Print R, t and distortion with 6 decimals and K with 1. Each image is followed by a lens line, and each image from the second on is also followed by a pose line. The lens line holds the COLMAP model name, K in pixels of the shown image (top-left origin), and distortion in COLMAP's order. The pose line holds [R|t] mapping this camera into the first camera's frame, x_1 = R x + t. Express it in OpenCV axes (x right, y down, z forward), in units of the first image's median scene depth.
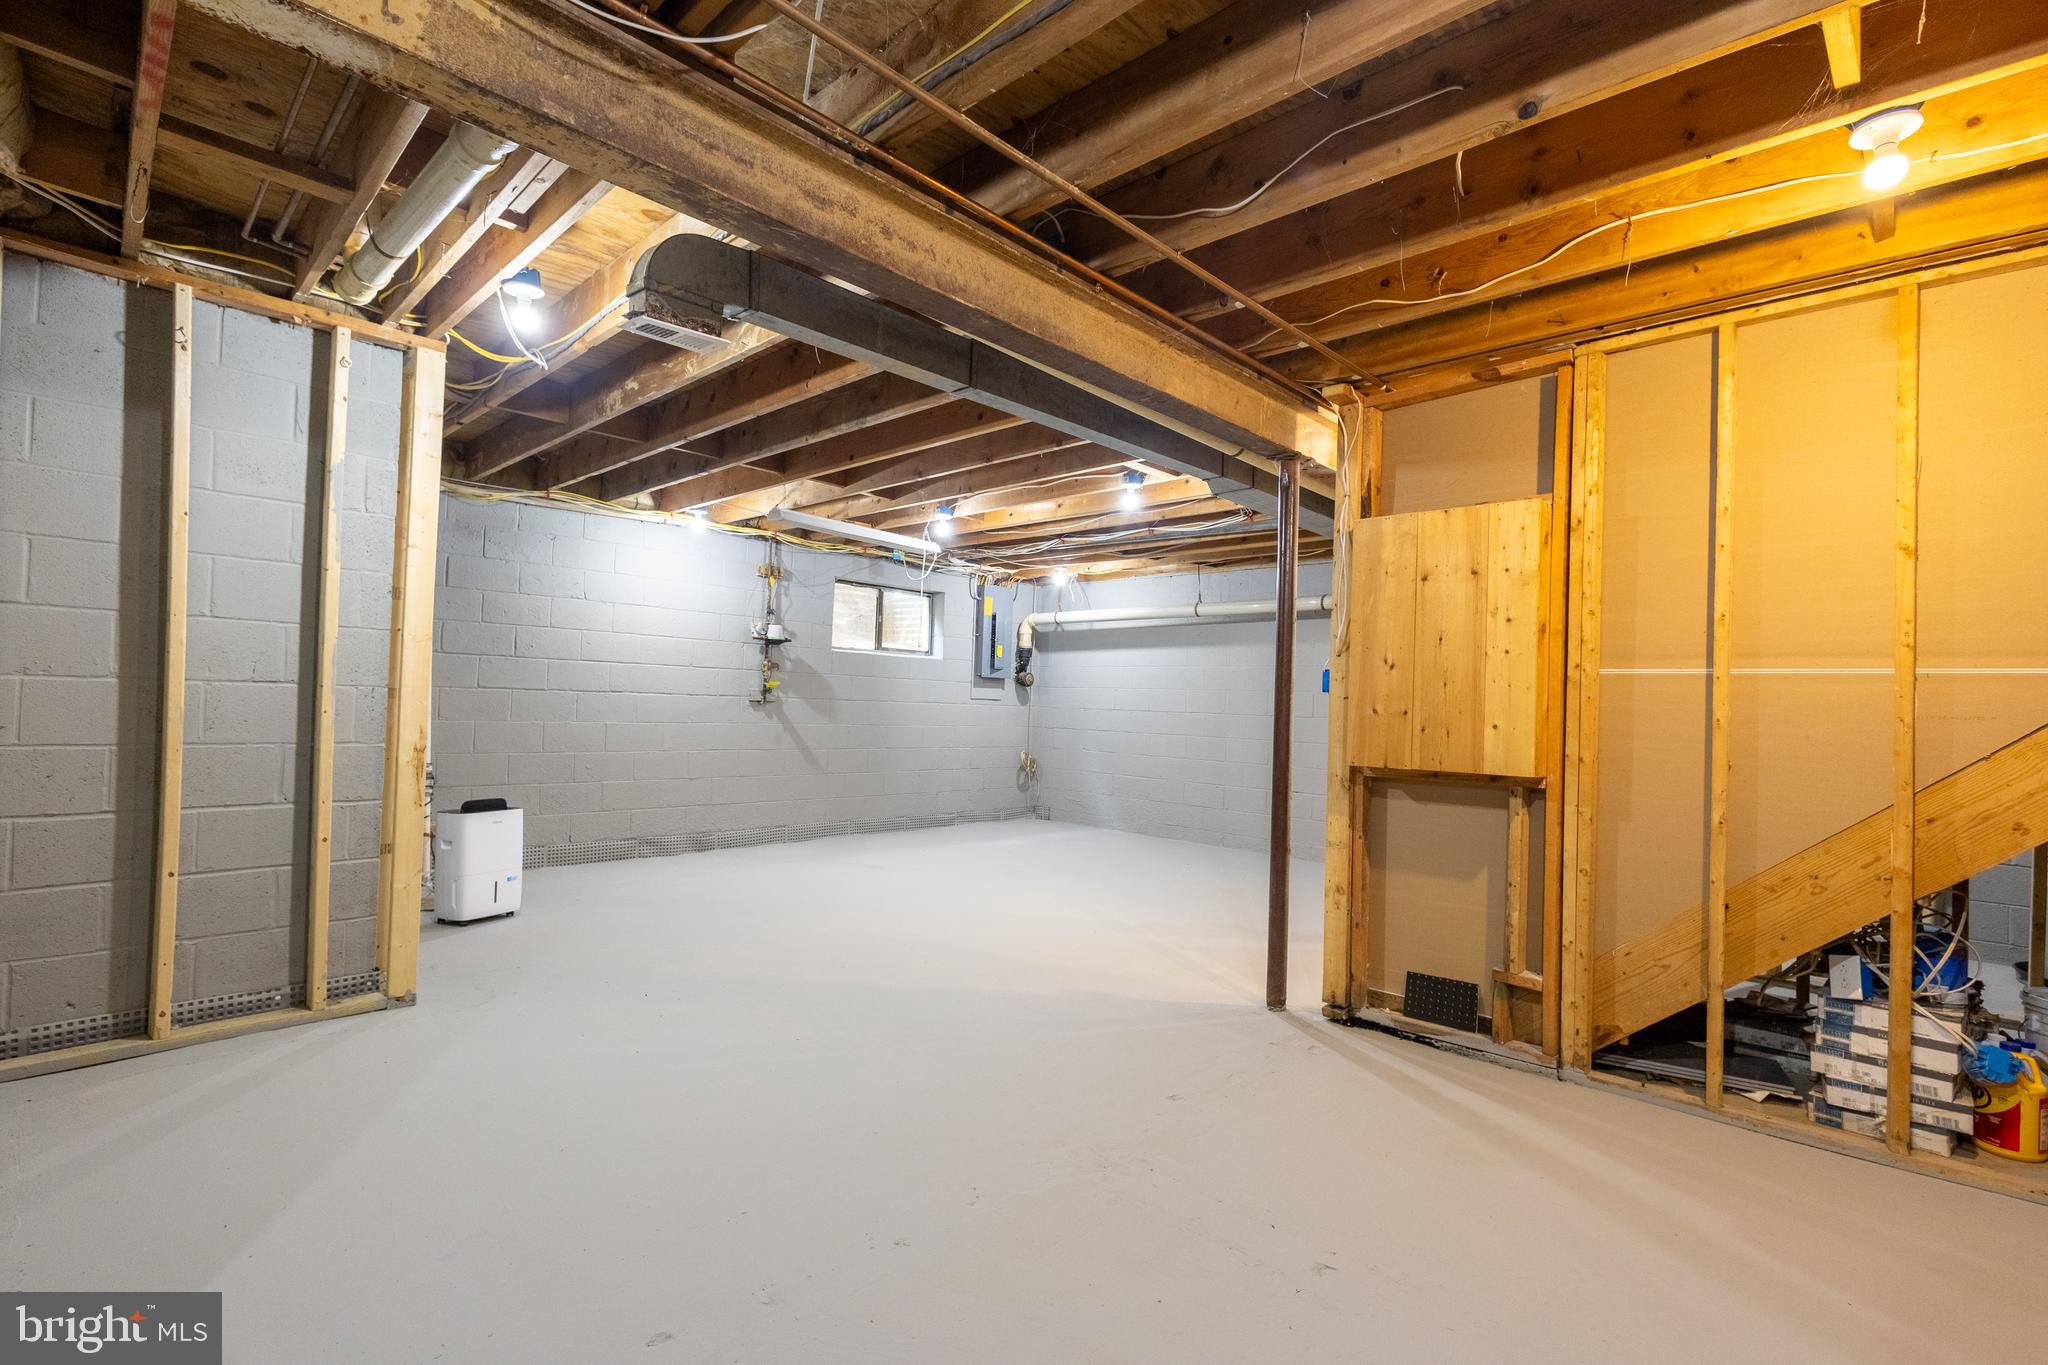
lens RADIAL K [[940.8, 0, 1019.2], [0, 940.8, 683.9], [0, 0, 1]] dist [0.009118, -0.000184]
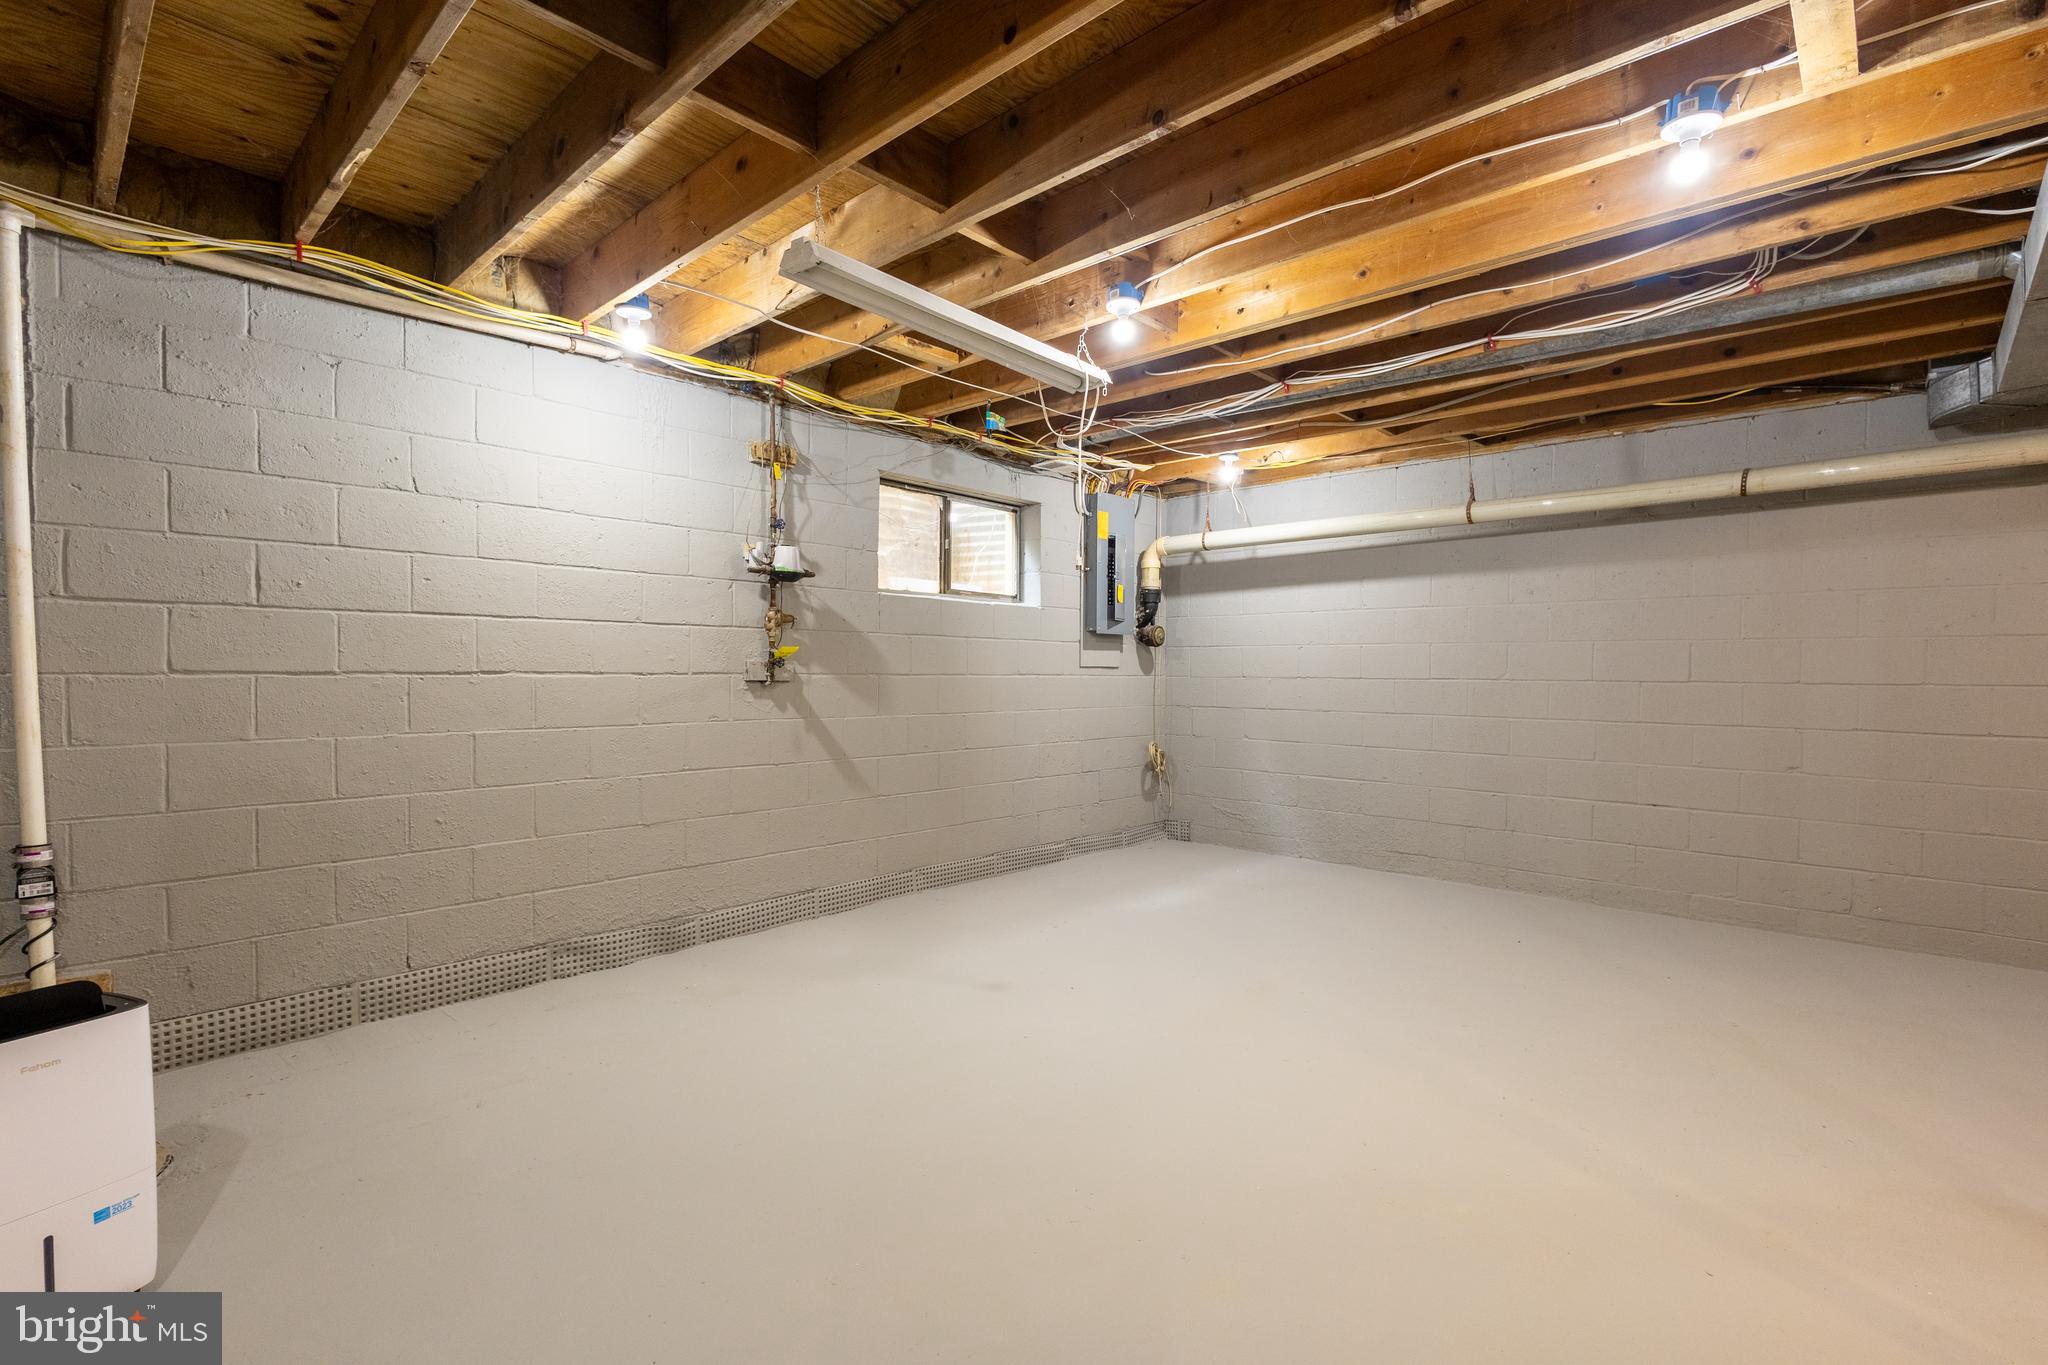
lens RADIAL K [[938.3, 0, 1027.2], [0, 938.3, 686.0], [0, 0, 1]] dist [0.011923, -0.004410]
pose [[0.999312, -0.028073, 0.024242, -0.118222], [0.027126, 0.998888, 0.038568, 0.003190], [-0.025298, -0.037883, 0.998962, 0.387626]]
